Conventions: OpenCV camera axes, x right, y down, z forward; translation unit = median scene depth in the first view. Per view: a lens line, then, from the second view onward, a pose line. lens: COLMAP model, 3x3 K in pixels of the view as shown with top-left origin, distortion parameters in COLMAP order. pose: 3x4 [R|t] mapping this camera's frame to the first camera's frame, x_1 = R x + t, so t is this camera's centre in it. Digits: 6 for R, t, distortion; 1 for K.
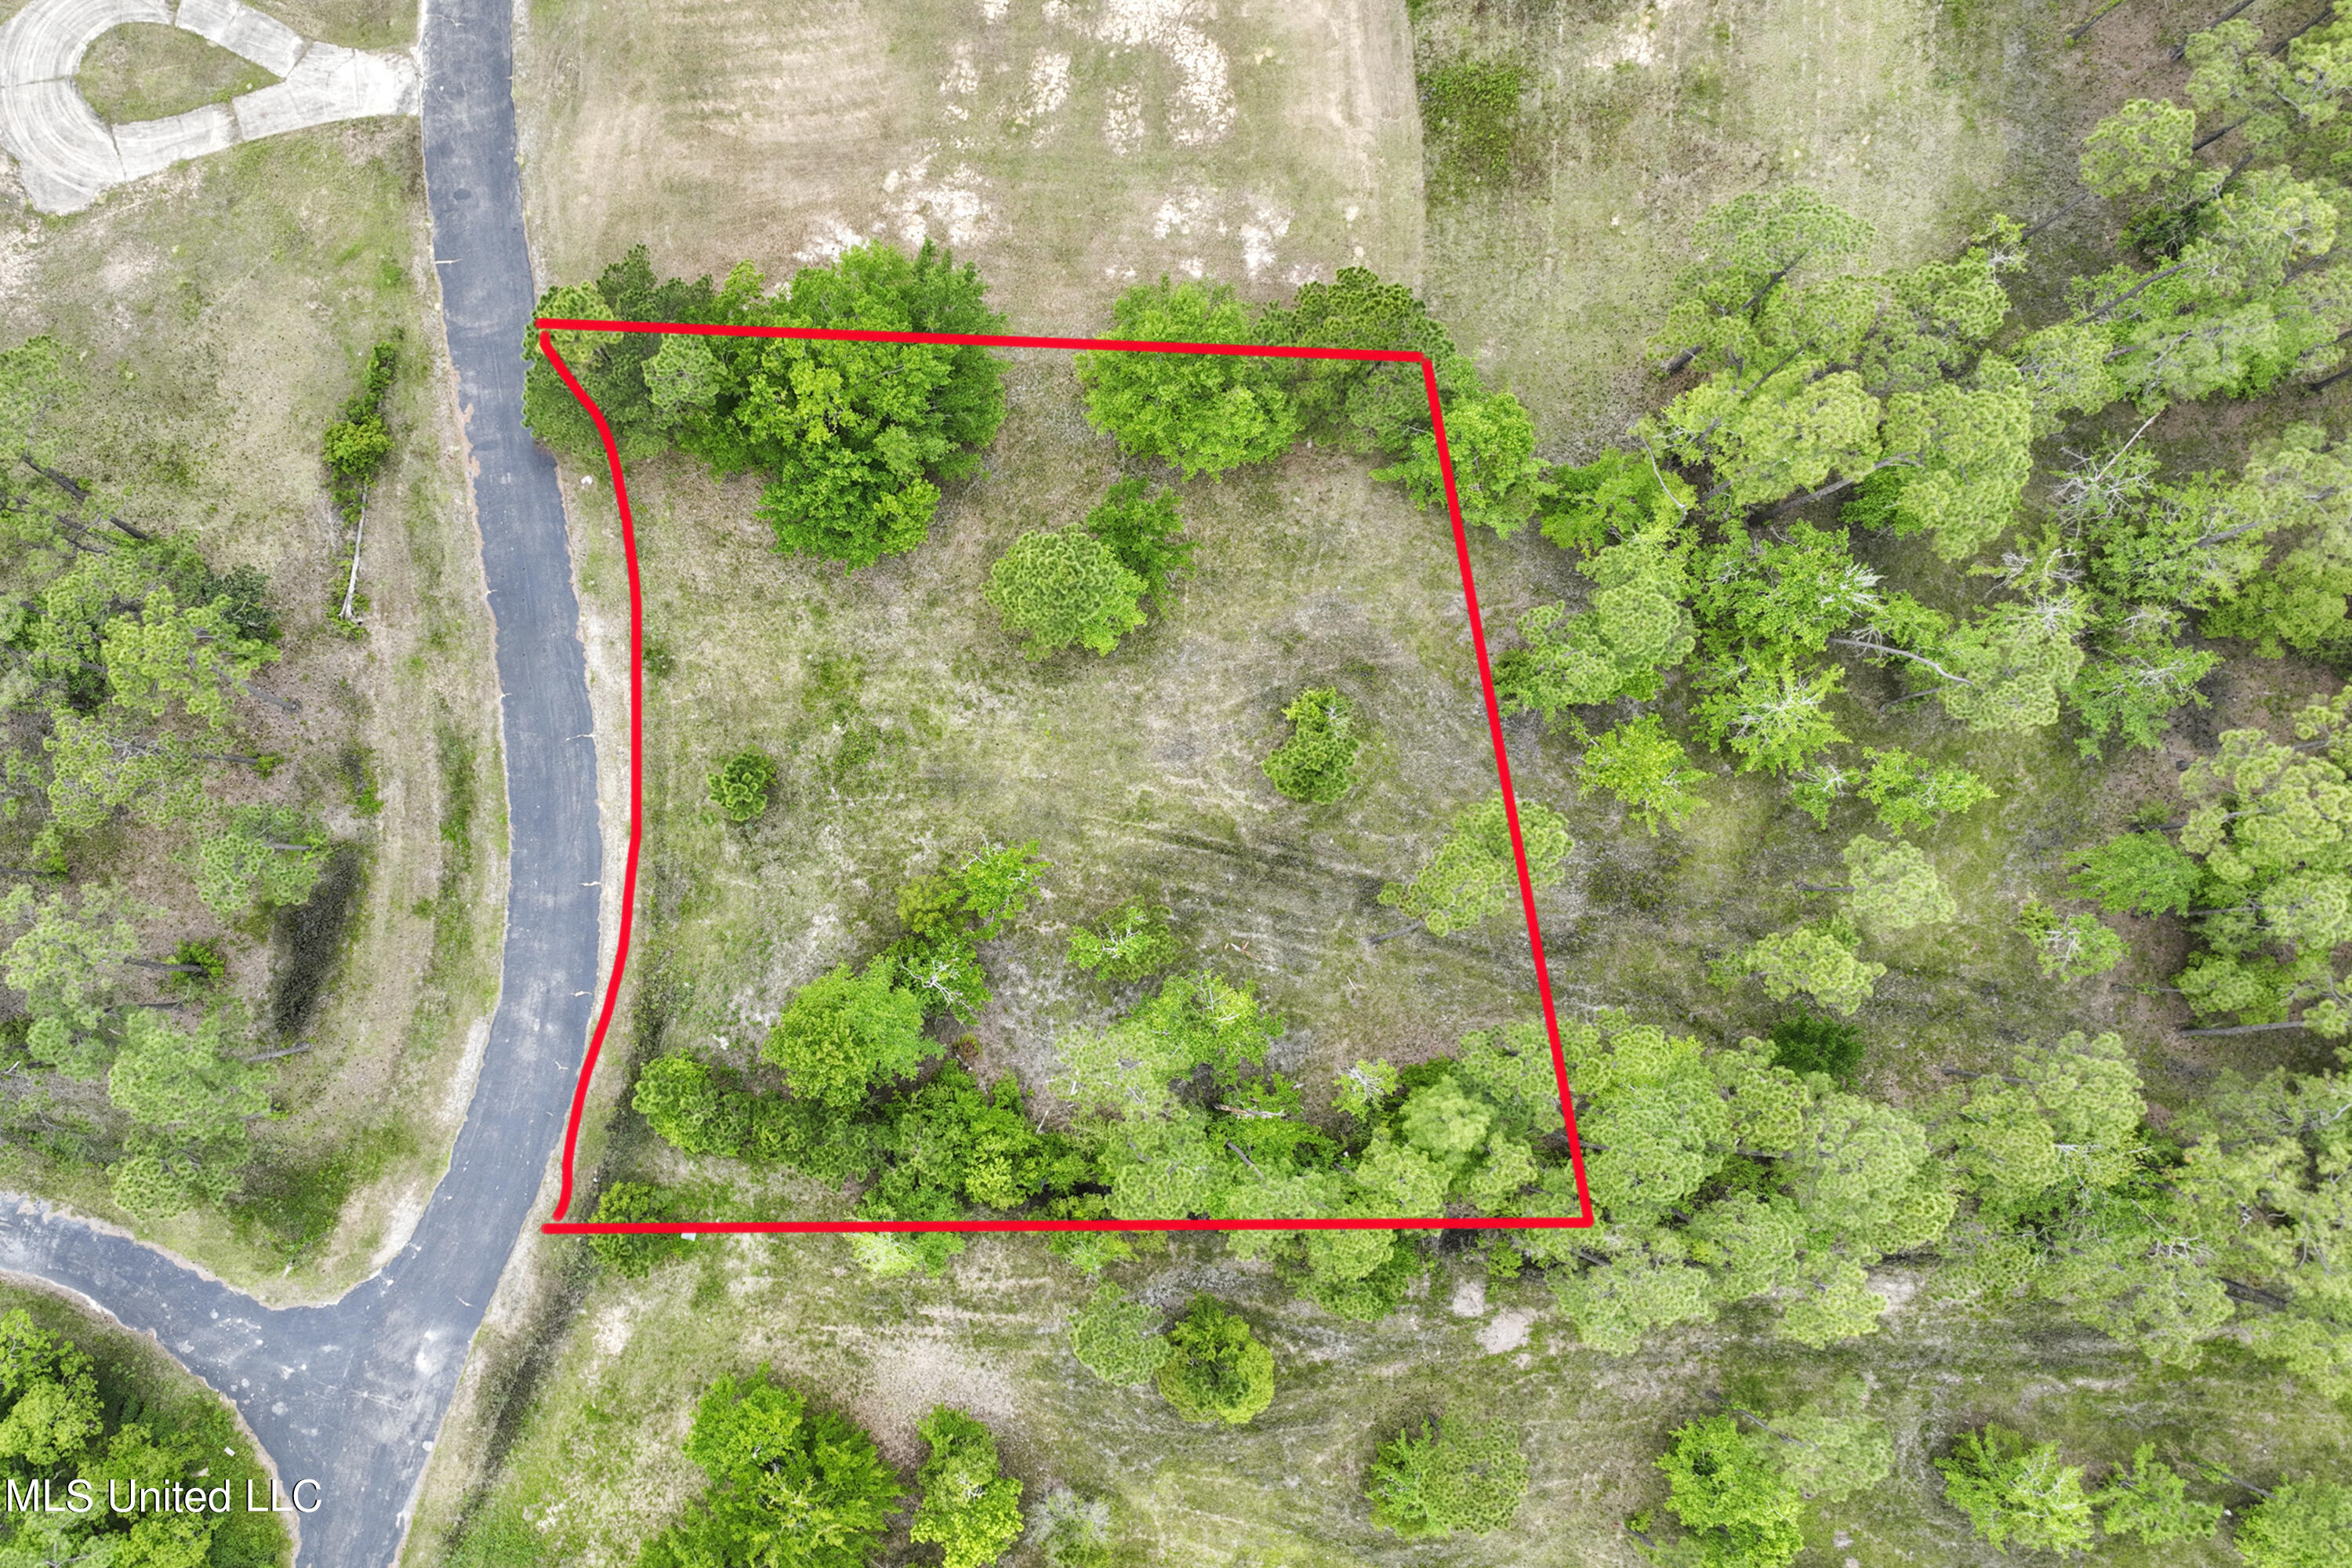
lens RADIAL K [[1820.4, 0, 965.7], [0, 1820.4, 784.9], [0, 0, 1]] dist [0.002100, -0.003297]
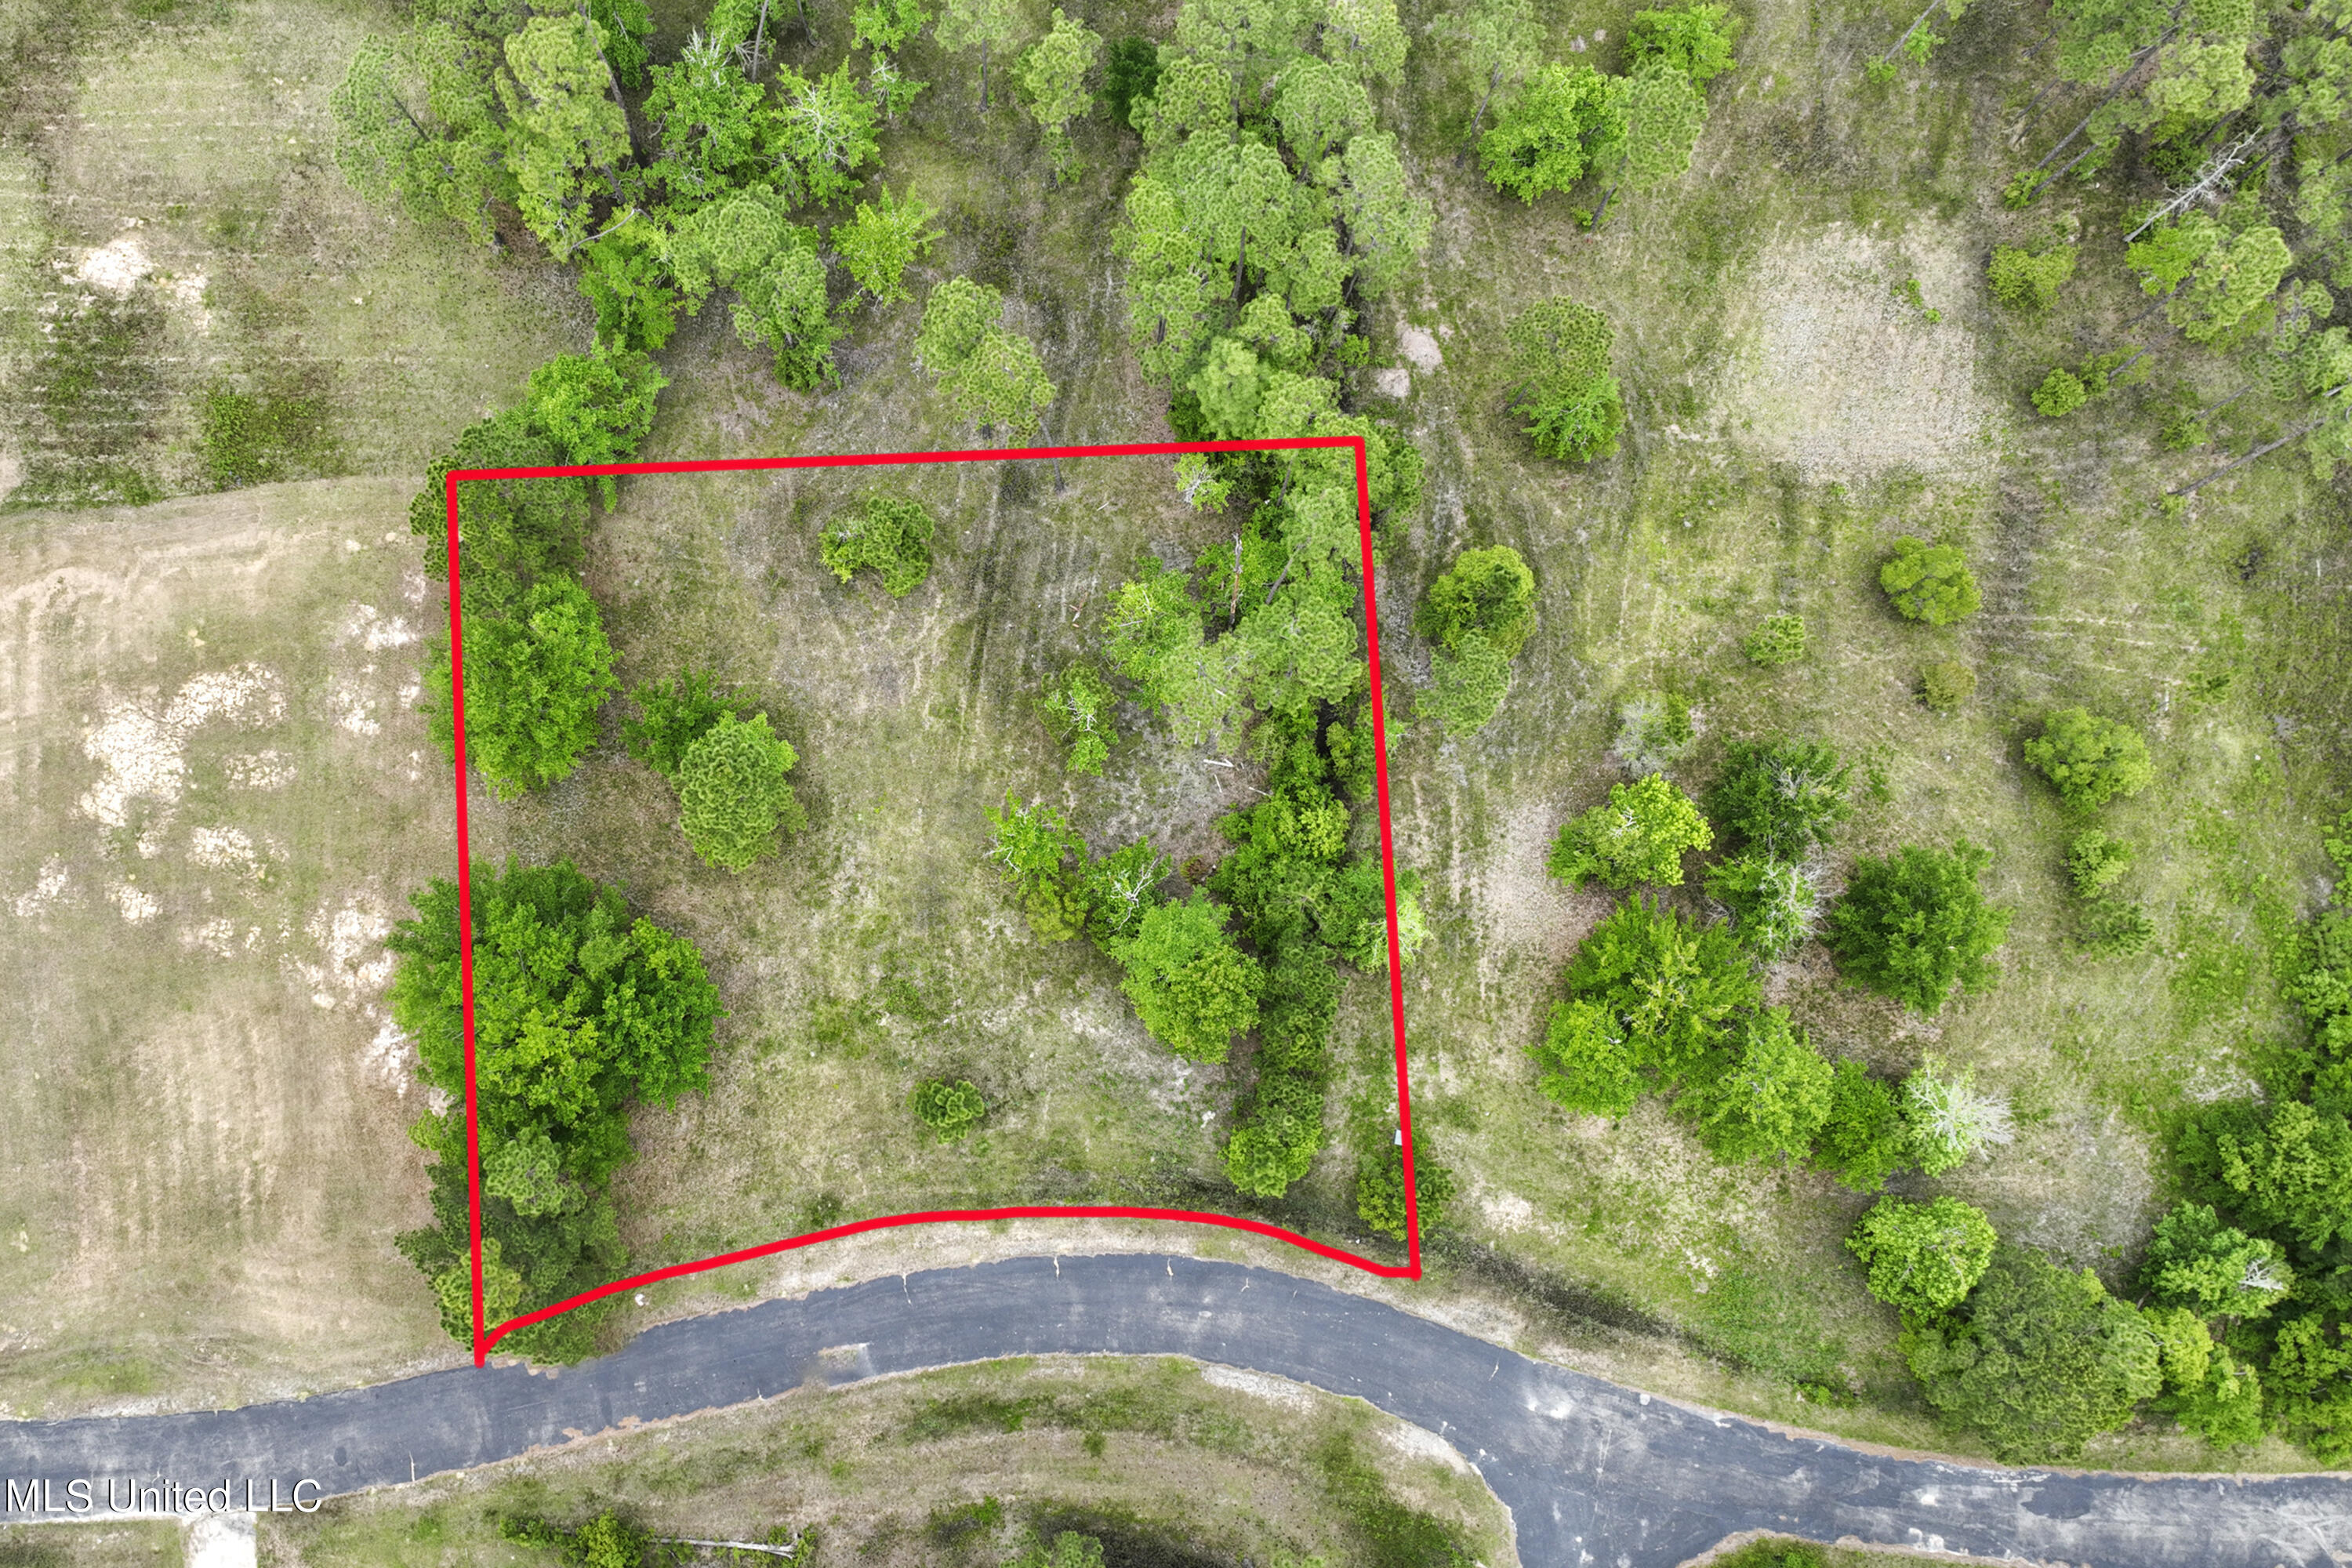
lens RADIAL K [[1820.4, 0, 965.7], [0, 1820.4, 784.9], [0, 0, 1]] dist [0.002100, -0.003297]
pose [[-0.059733, -0.986634, 0.151607, -0.098419], [0.997772, -0.054493, 0.038493, -0.018007], [-0.029717, 0.153569, 0.987691, 0.001409]]
